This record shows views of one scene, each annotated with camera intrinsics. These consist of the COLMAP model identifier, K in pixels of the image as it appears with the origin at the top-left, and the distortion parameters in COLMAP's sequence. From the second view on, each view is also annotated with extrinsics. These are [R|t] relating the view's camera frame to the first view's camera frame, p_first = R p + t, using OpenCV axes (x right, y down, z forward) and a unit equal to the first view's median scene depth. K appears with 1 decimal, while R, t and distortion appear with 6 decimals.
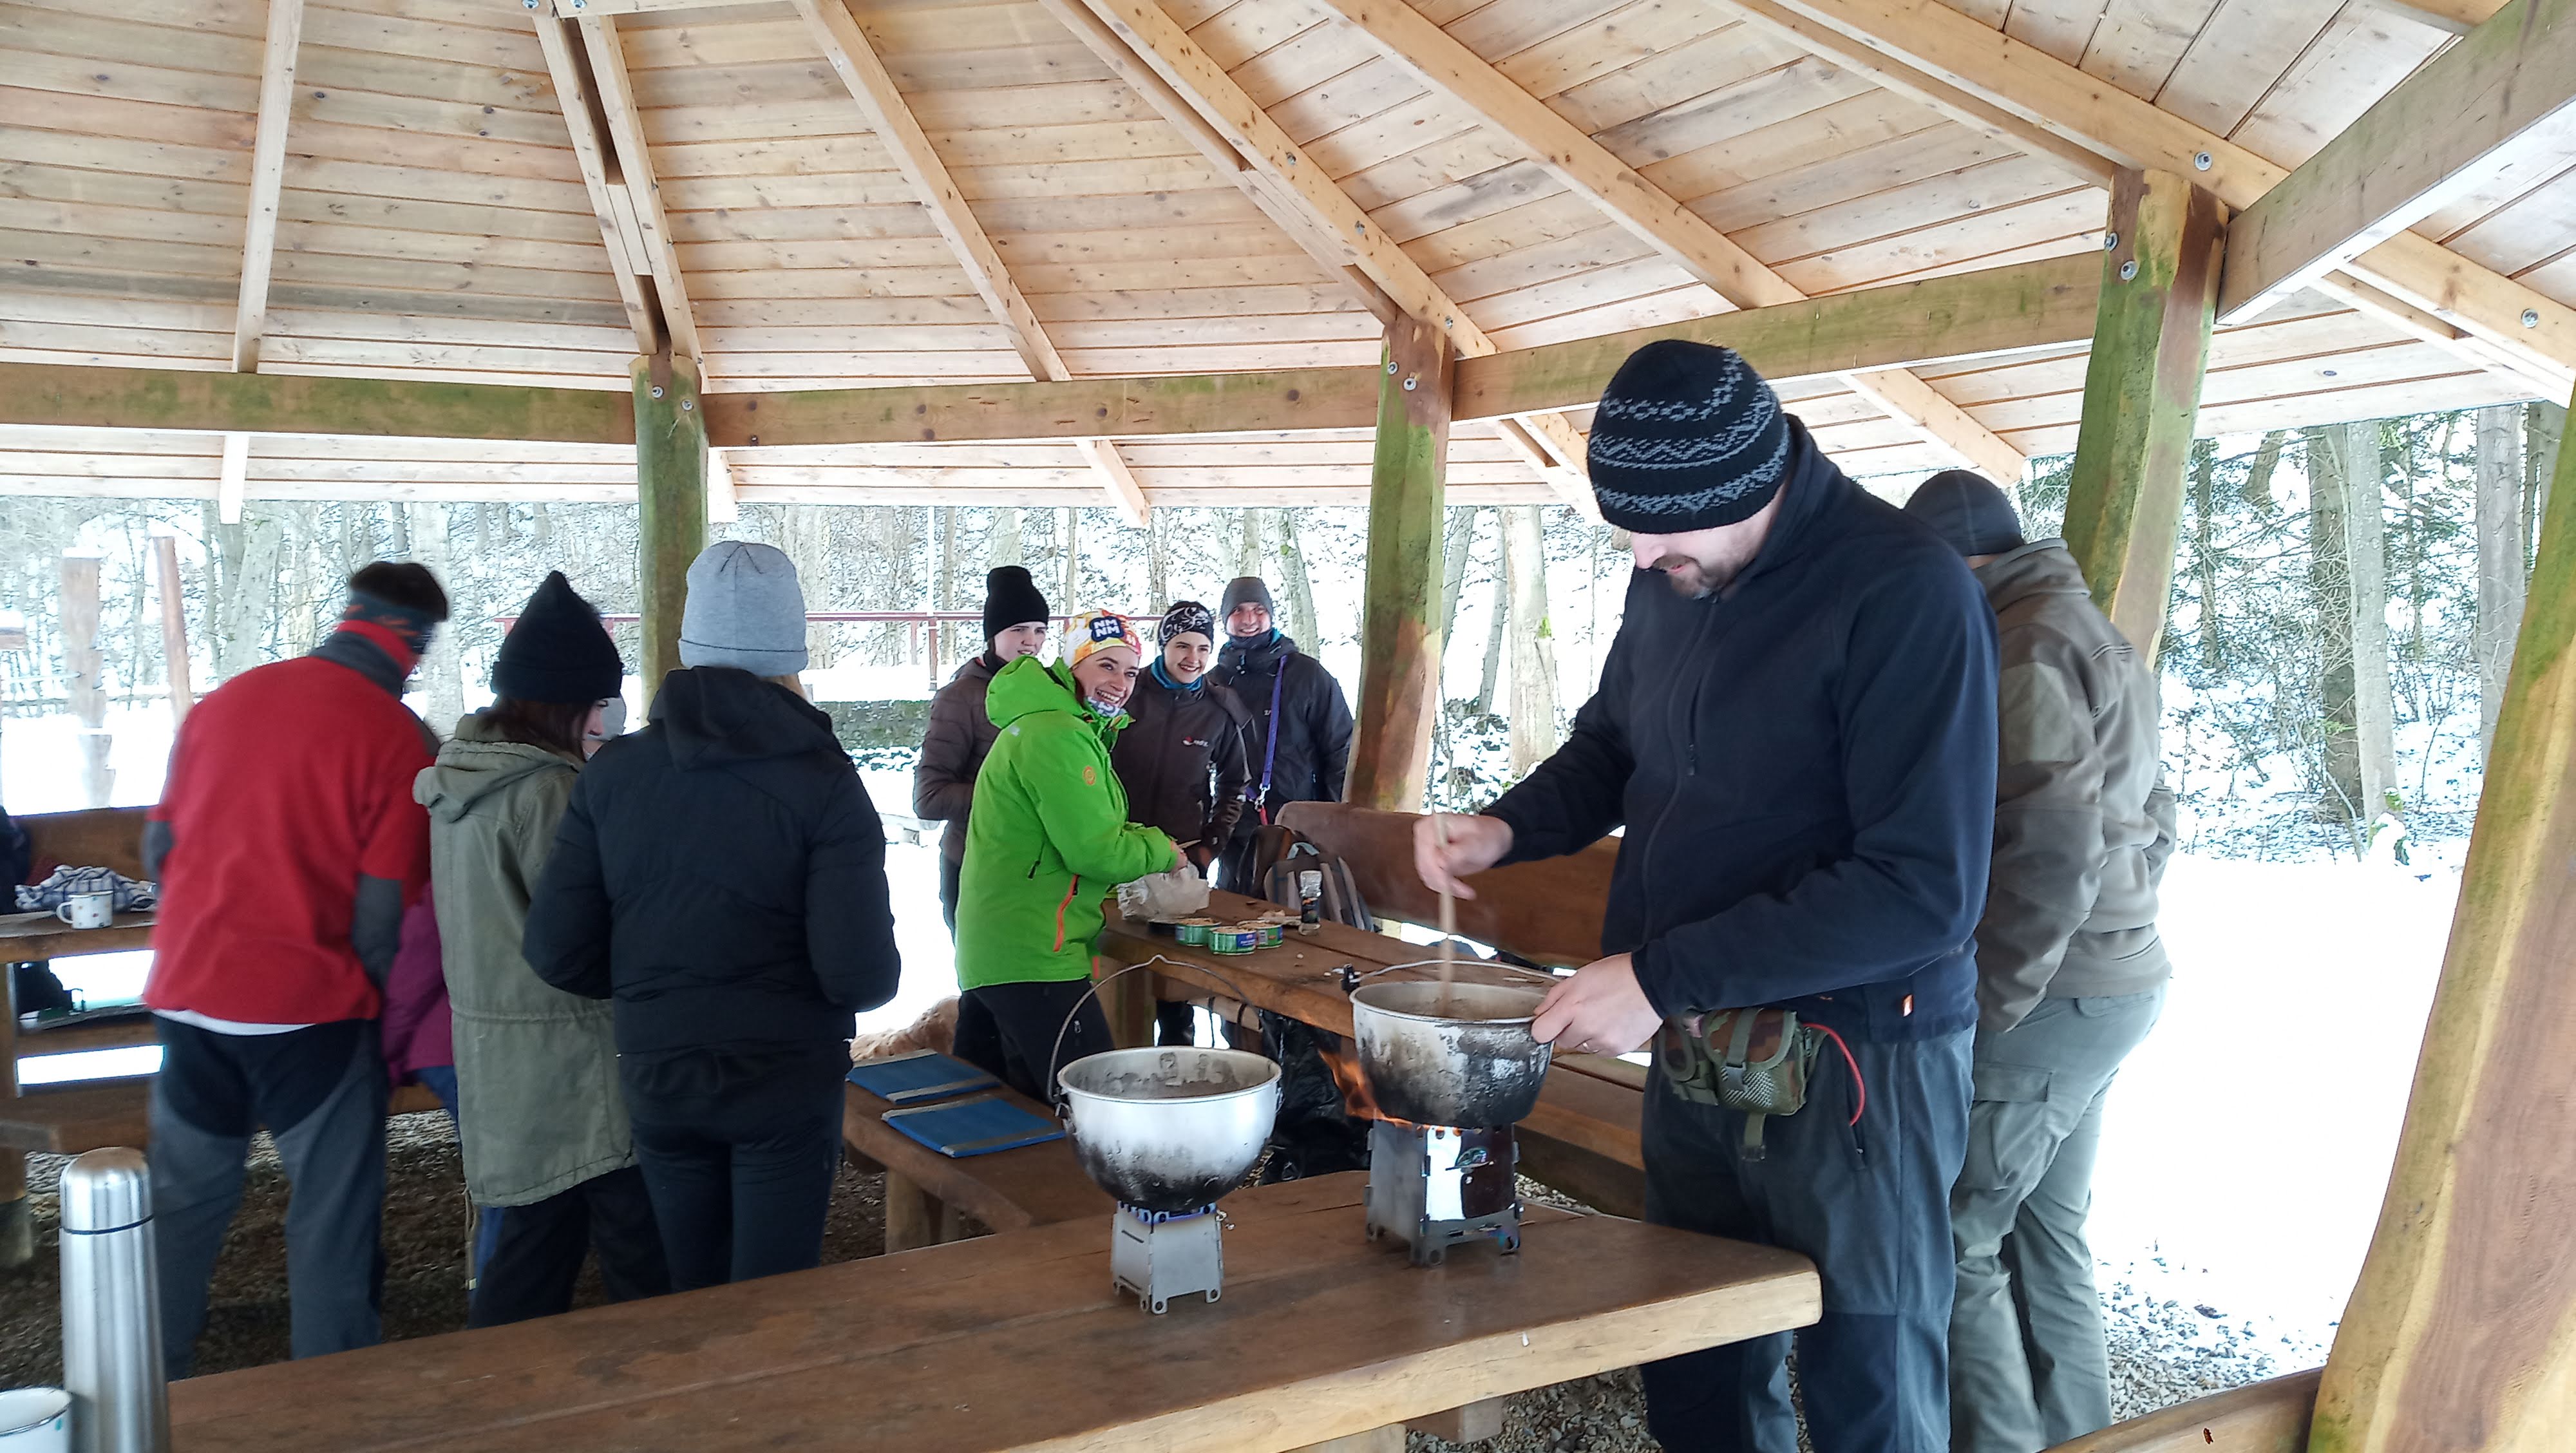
lens RADIAL K [[1994.6, 0, 1286.8], [0, 1994.6, 725.6], [0, 0, 1]] dist [-0.000682, -0.002014]
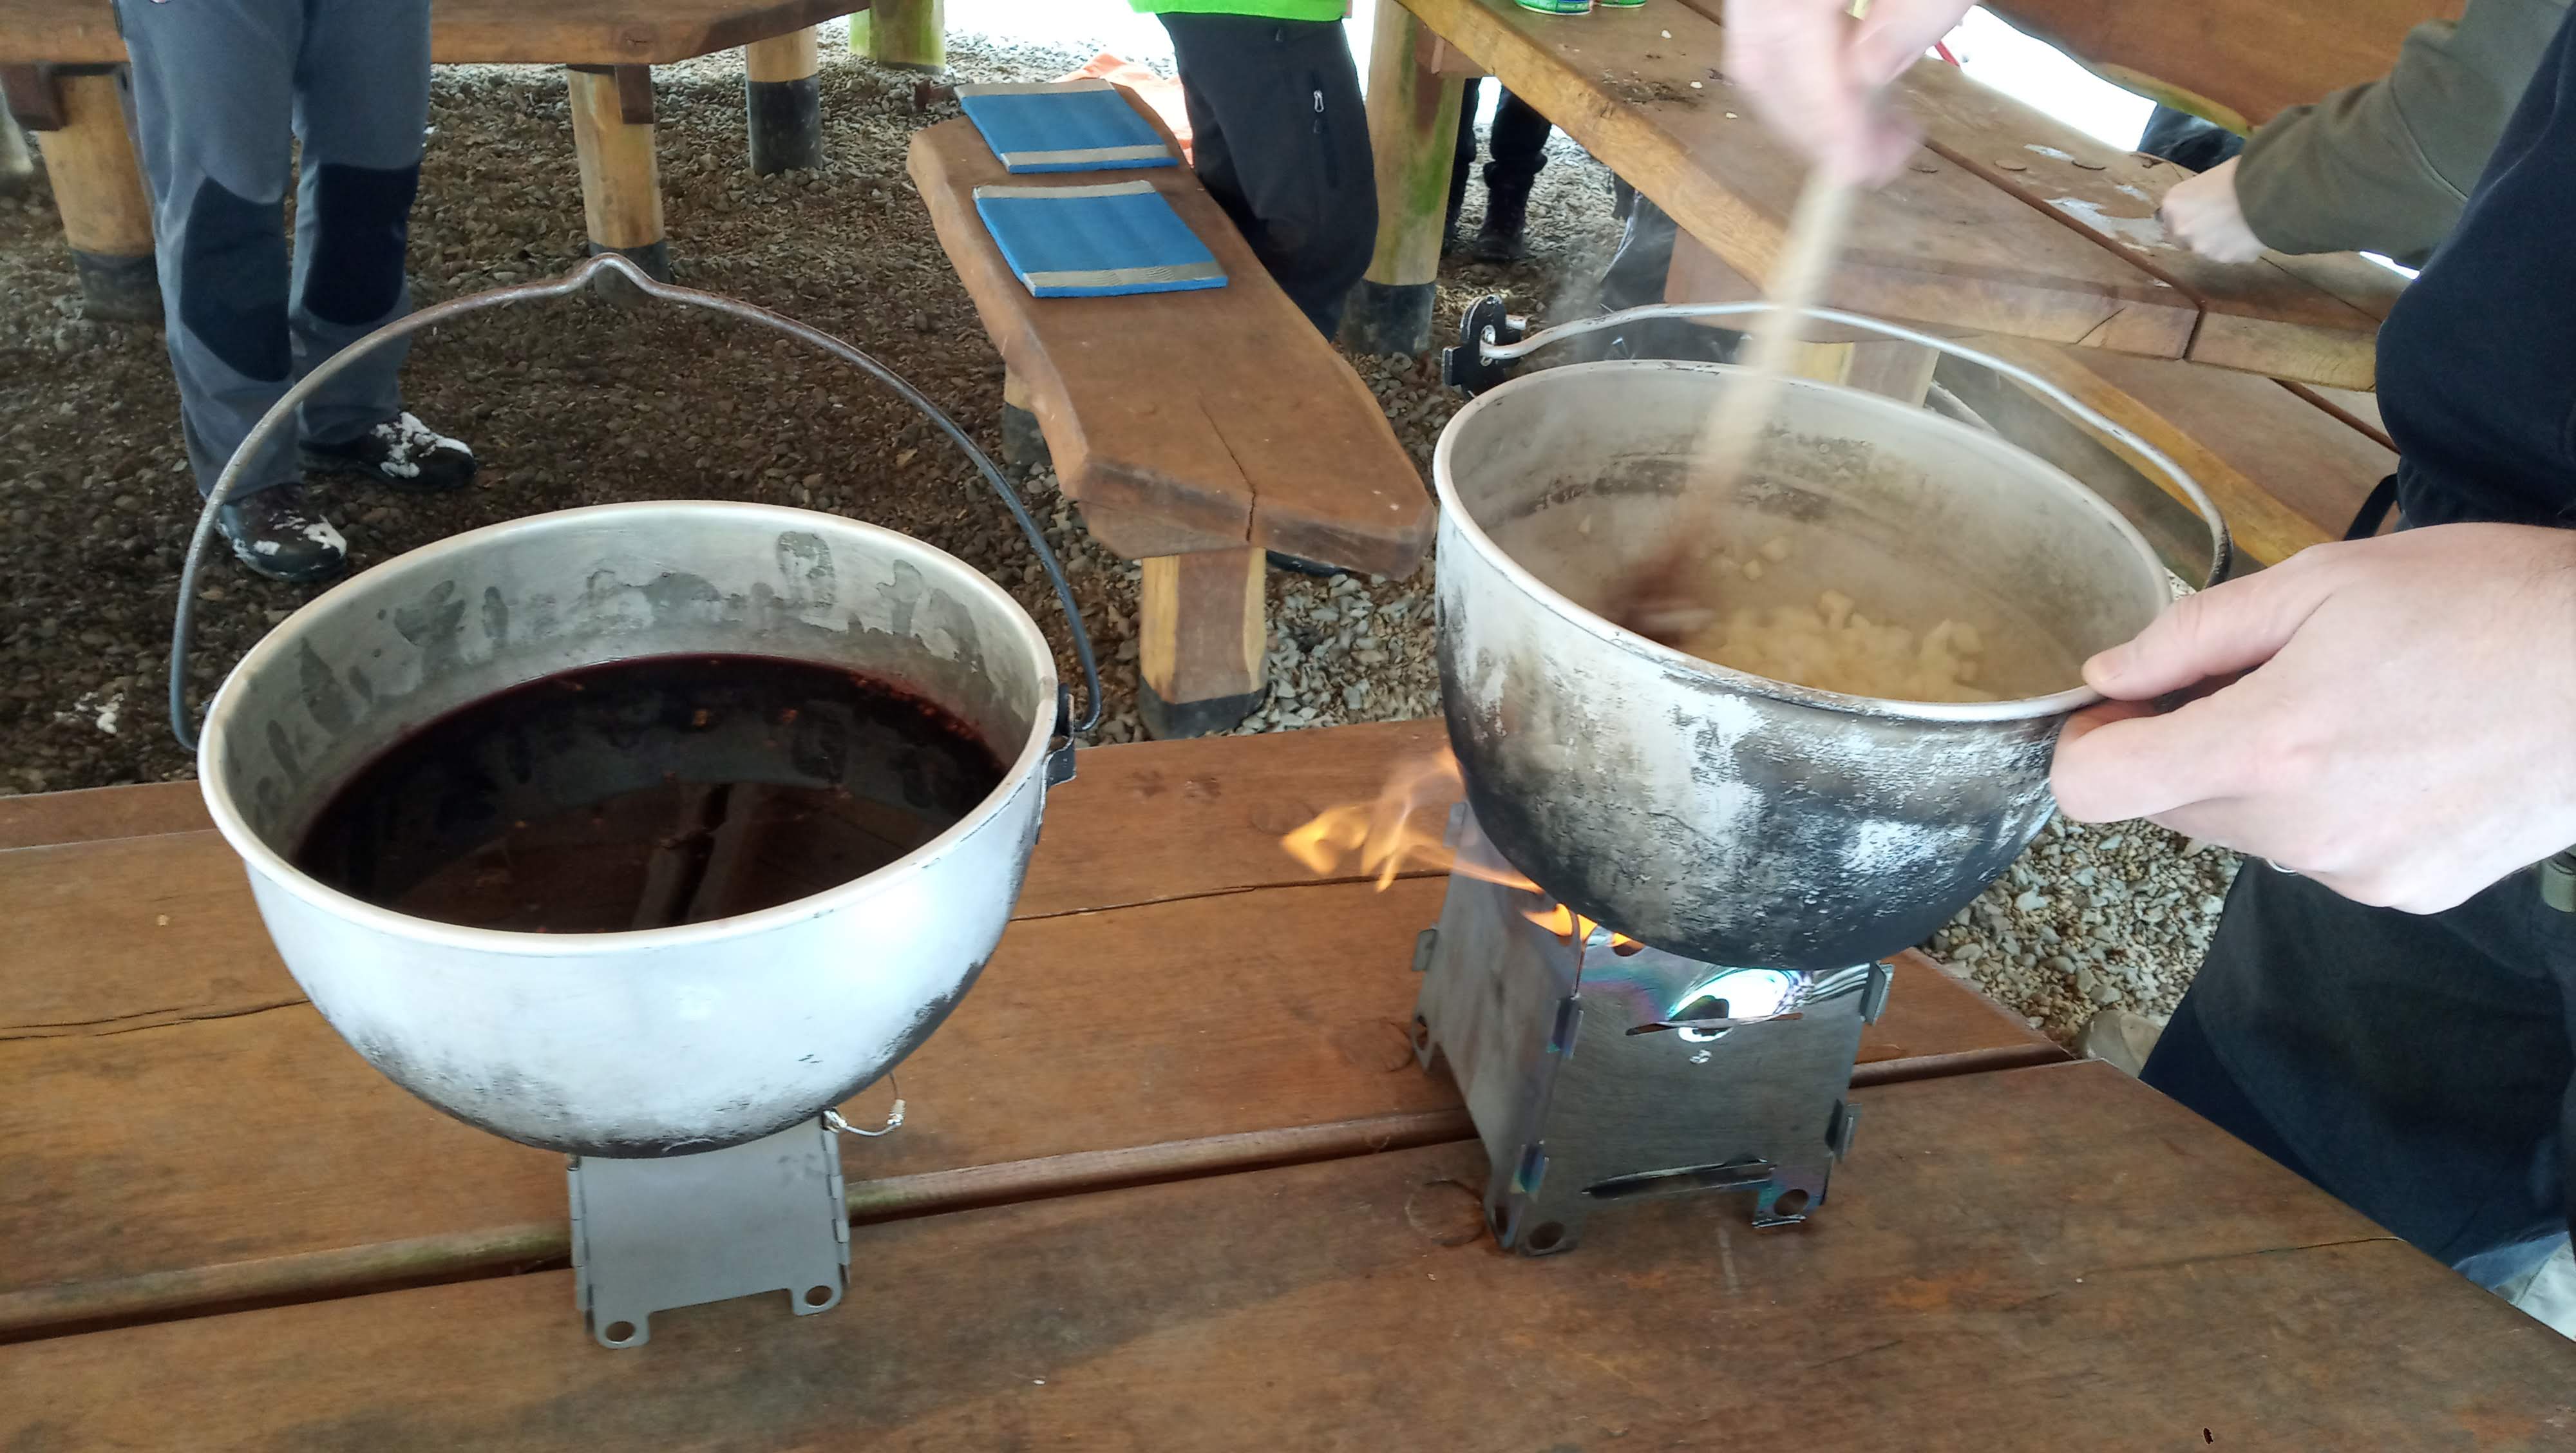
lens RADIAL K [[1994.6, 0, 1283.2], [0, 1994.6, 727.3], [0, 0, 1]] dist [-0.000682, -0.002014]
pose [[0.961865, 0.210202, -0.175019, 0.073186], [-0.097709, 0.861695, 0.497930, 0.030173], [0.255479, -0.461841, 0.849373, 0.756017]]
